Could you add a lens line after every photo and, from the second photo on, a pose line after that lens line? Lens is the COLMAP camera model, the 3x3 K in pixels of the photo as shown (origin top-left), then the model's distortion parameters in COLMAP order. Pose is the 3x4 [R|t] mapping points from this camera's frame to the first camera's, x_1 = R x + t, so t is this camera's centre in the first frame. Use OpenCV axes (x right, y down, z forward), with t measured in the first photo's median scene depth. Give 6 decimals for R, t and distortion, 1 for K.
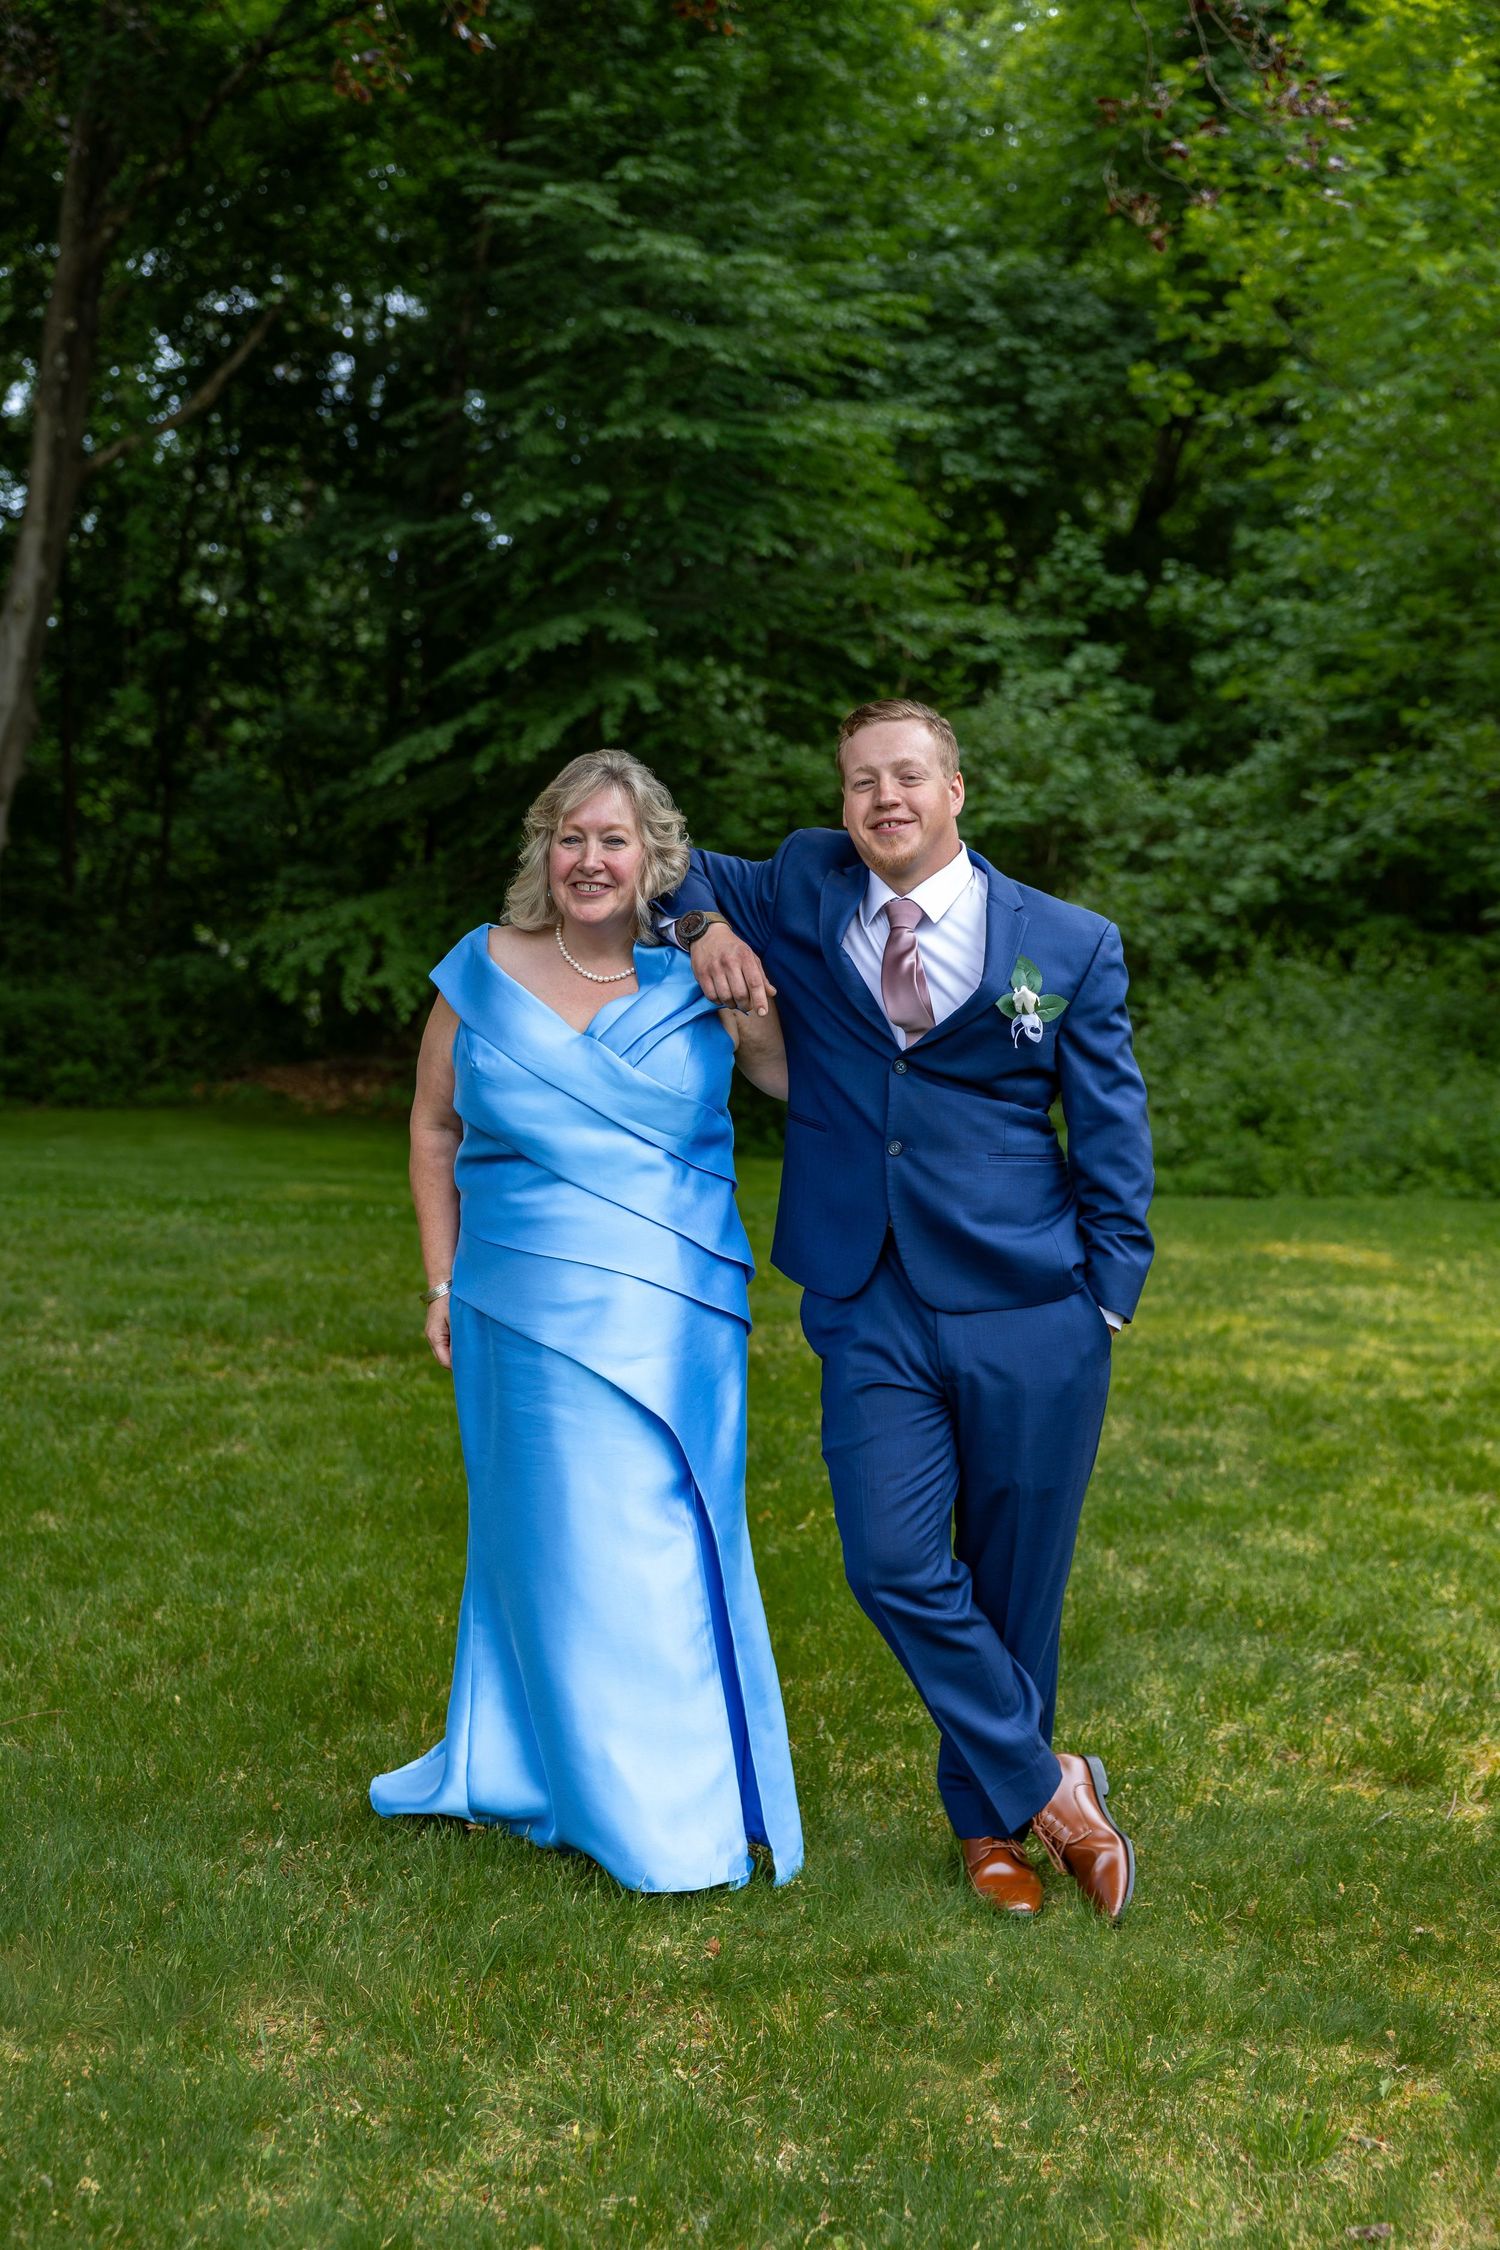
lens RADIAL K [[3174.5, 0, 751.7], [0, 3174.5, 1087.3], [0, 0, 1]] dist [0.018405, -0.003628]
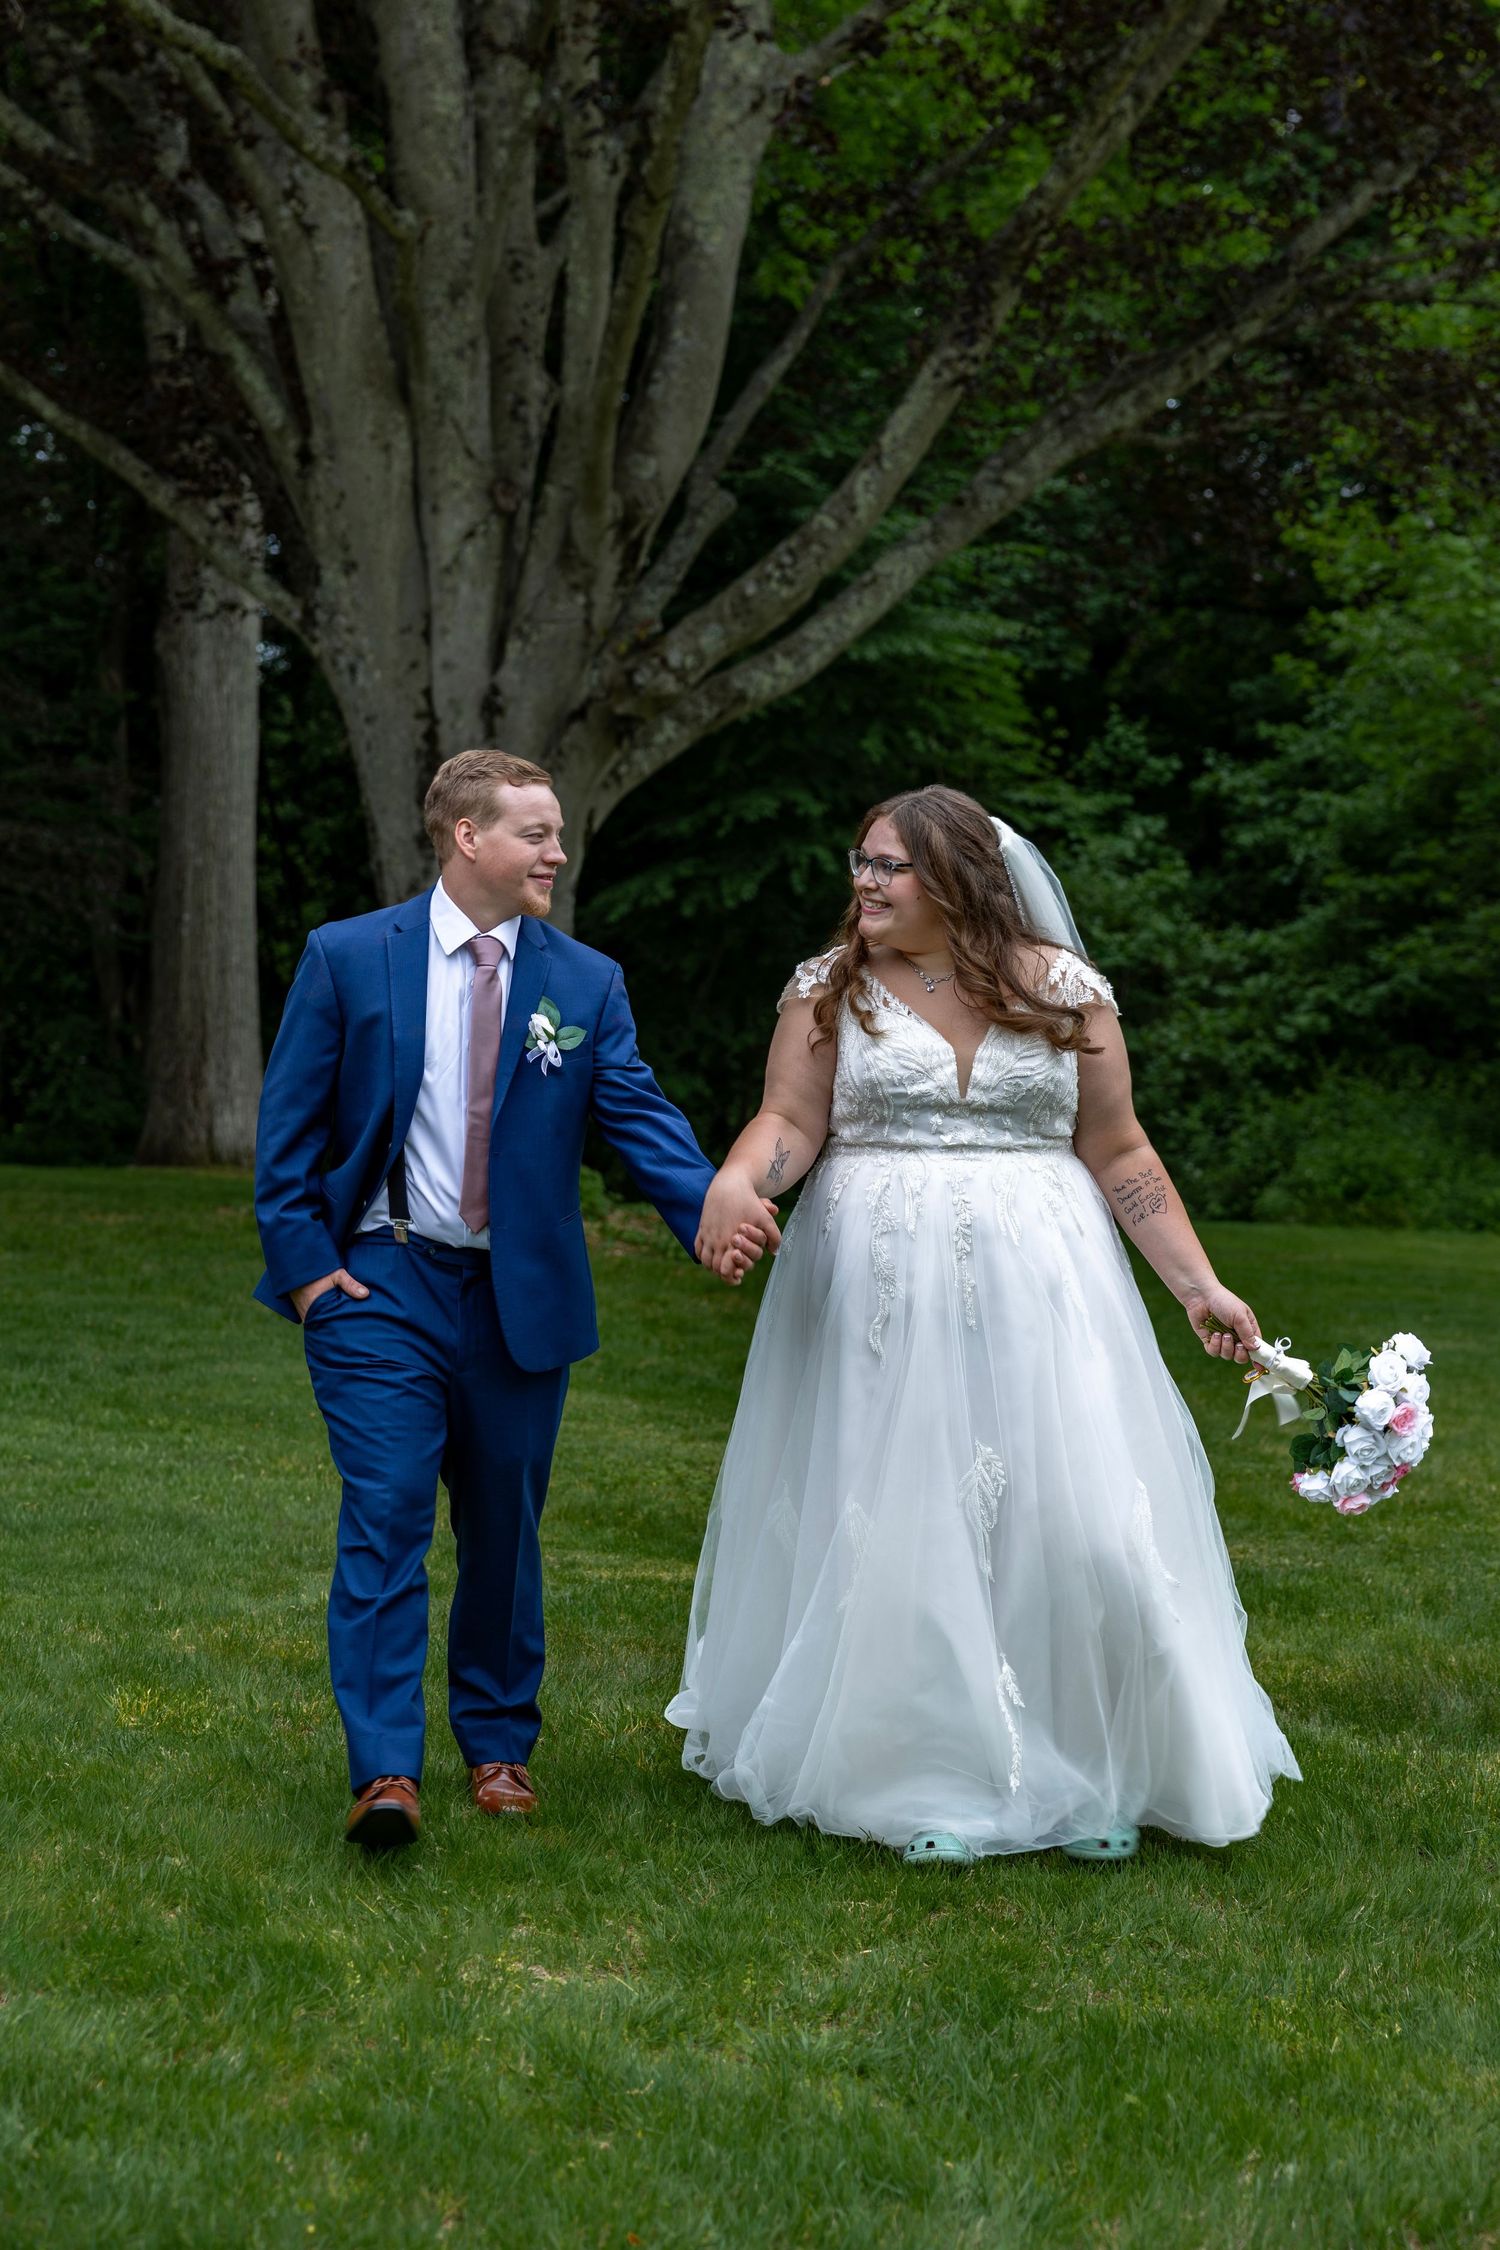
lens RADIAL K [[3623.2, 0, 812.0], [0, 3623.2, 952.2], [0, 0, 1]] dist [0.058661, -0.054809]
pose [[0.995016, 0.021707, 0.097327, -0.166661], [-0.014743, 0.997316, -0.071714, 0.015739], [-0.098623, 0.069921, 0.992665, -0.394694]]
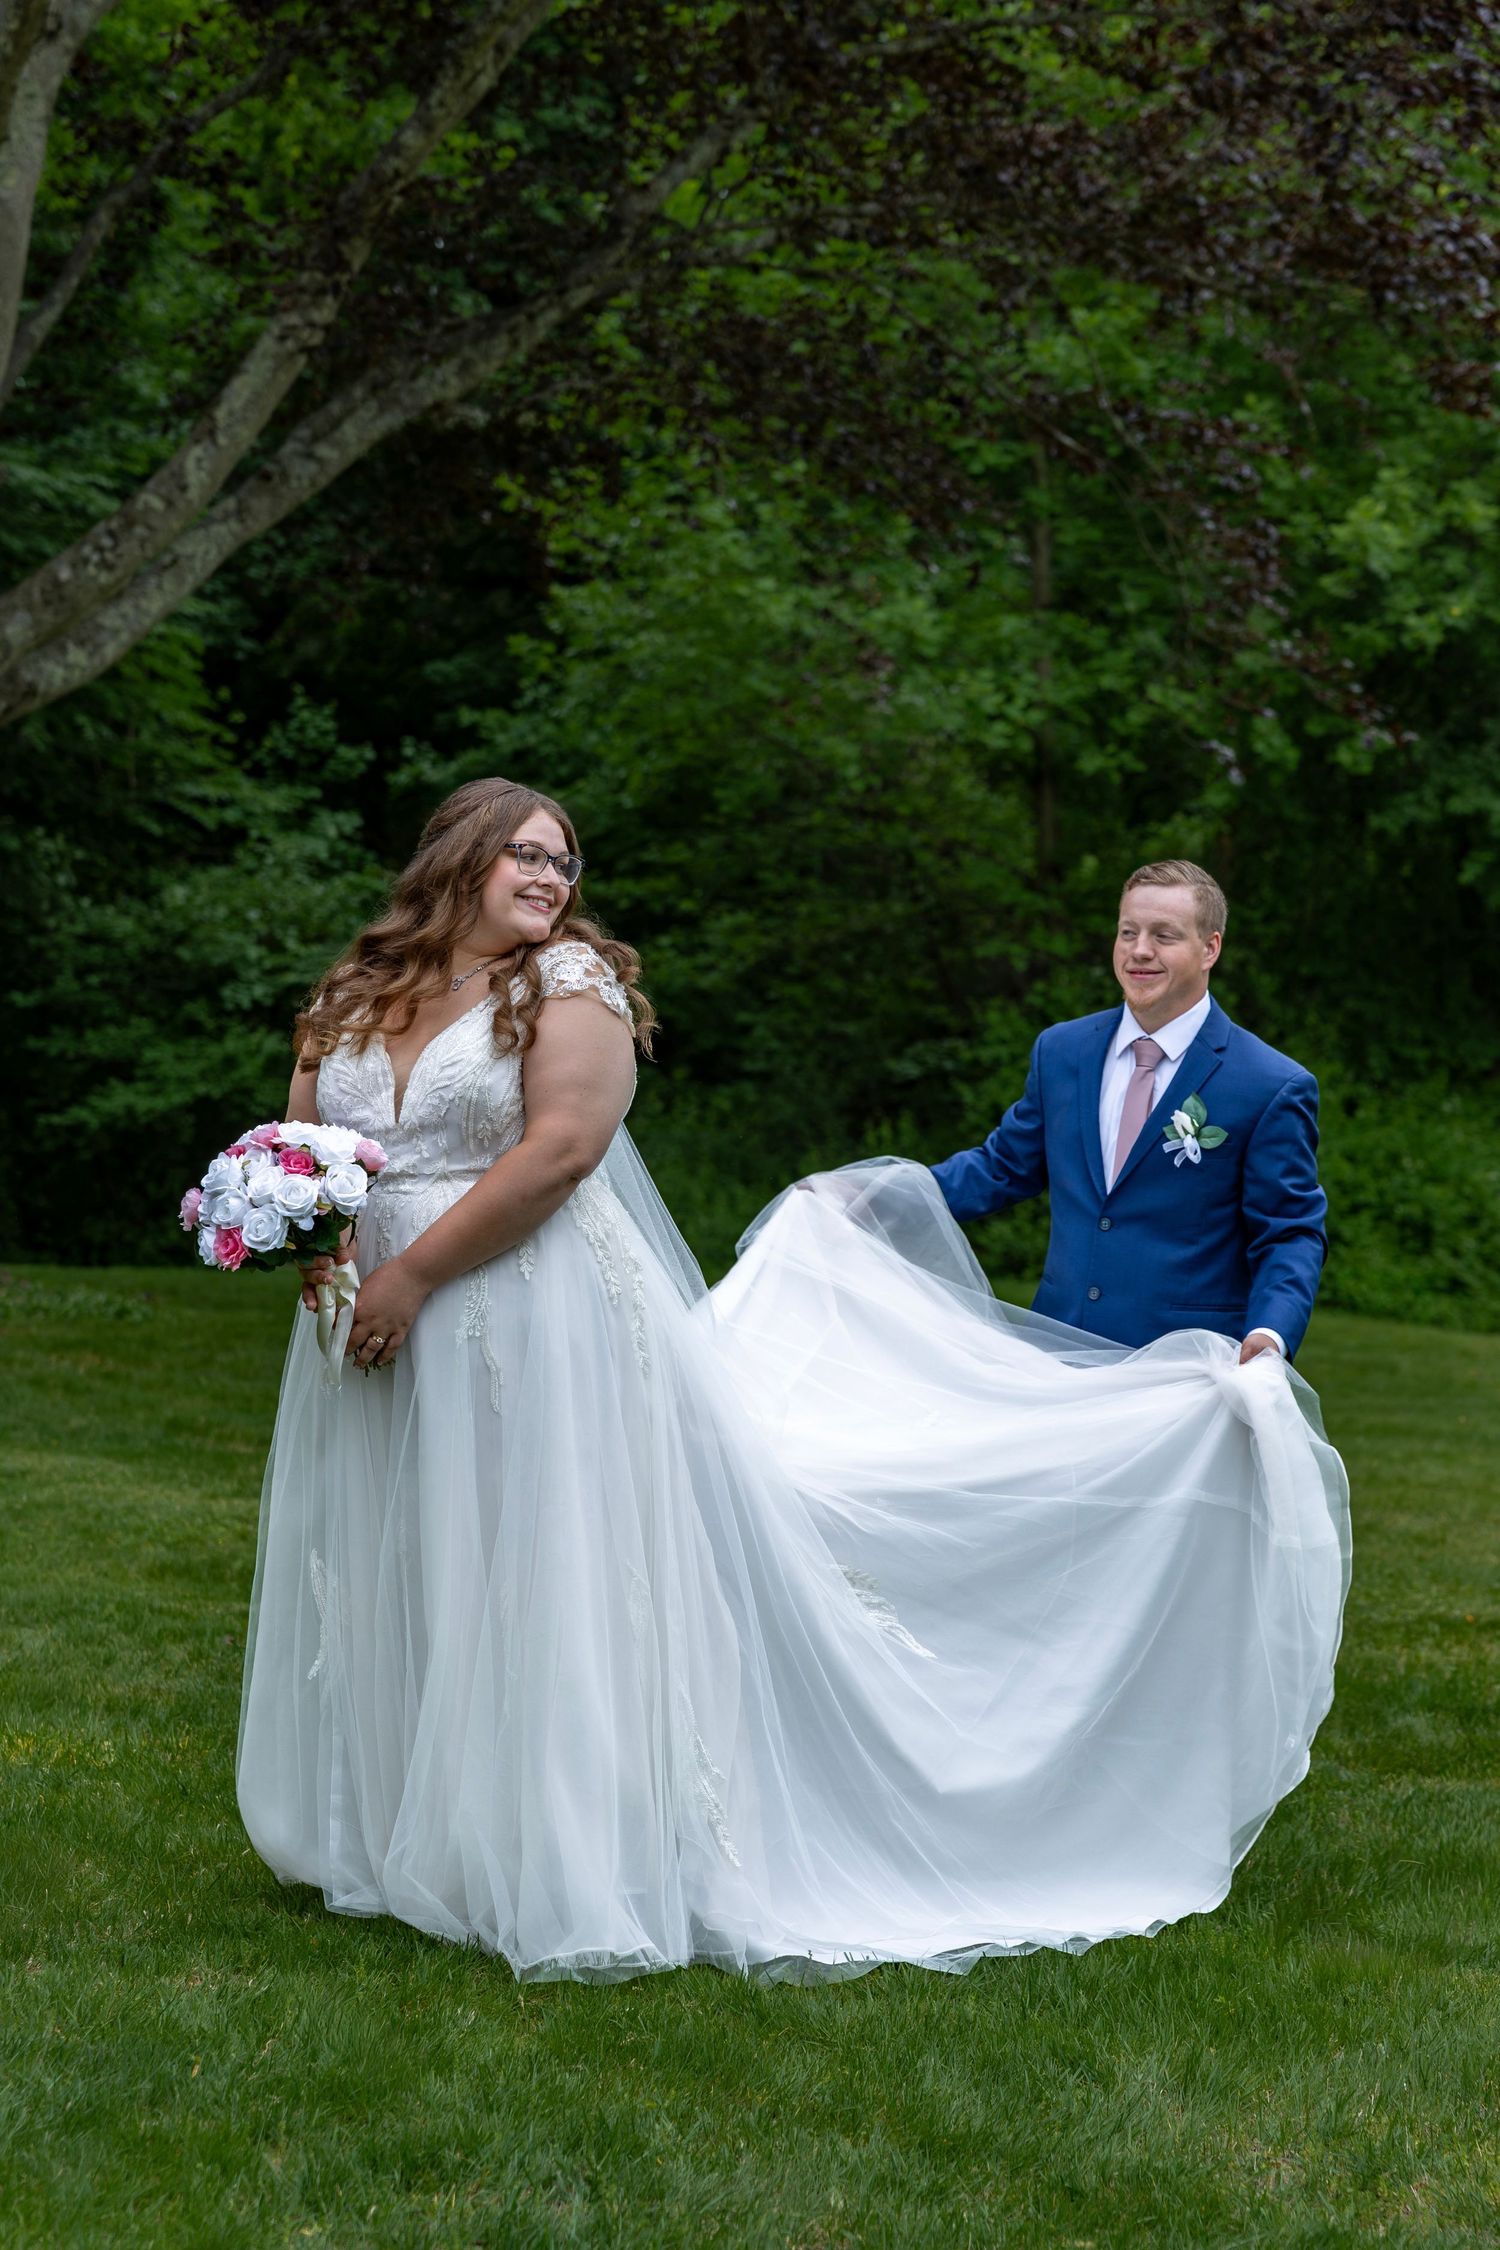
lens RADIAL K [[4161.5, 0, 750.0], [0, 4161.5, 1061.1], [0, 0, 1]] dist [0.002598, -0.179498]
pose [[0.952592, 0.008679, 0.304127, -0.204025], [0.006457, 0.998791, -0.048730, 0.016501], [-0.304182, 0.048383, 0.951384, -0.417539]]
